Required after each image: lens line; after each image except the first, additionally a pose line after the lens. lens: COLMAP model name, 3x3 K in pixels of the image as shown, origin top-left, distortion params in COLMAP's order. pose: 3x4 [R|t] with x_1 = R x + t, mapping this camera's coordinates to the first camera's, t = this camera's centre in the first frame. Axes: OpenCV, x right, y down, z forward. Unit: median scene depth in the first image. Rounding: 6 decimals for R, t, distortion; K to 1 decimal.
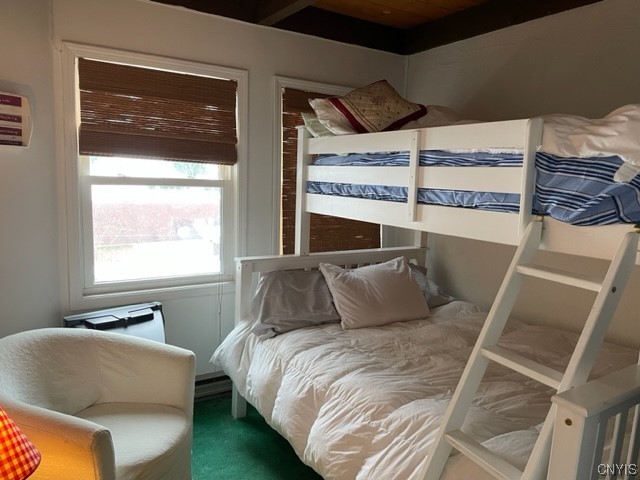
lens RADIAL K [[487.7, 0, 320.0], [0, 487.7, 240.0], [0, 0, 1]] dist [0.171259, -0.177847]
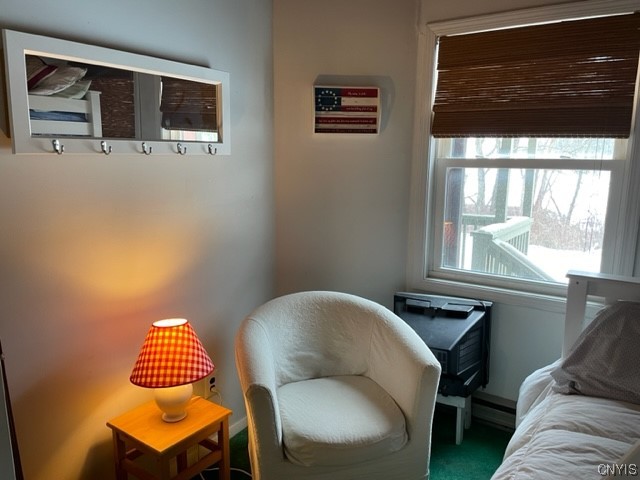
lens RADIAL K [[487.7, 0, 320.0], [0, 487.7, 240.0], [0, 0, 1]] dist [0.171259, -0.177847]
pose [[0.434541, 0.135430, -0.890412, 0.333152], [-0.113959, 0.988952, 0.094803, -0.035495], [0.893414, 0.060275, 0.445173, 0.372753]]
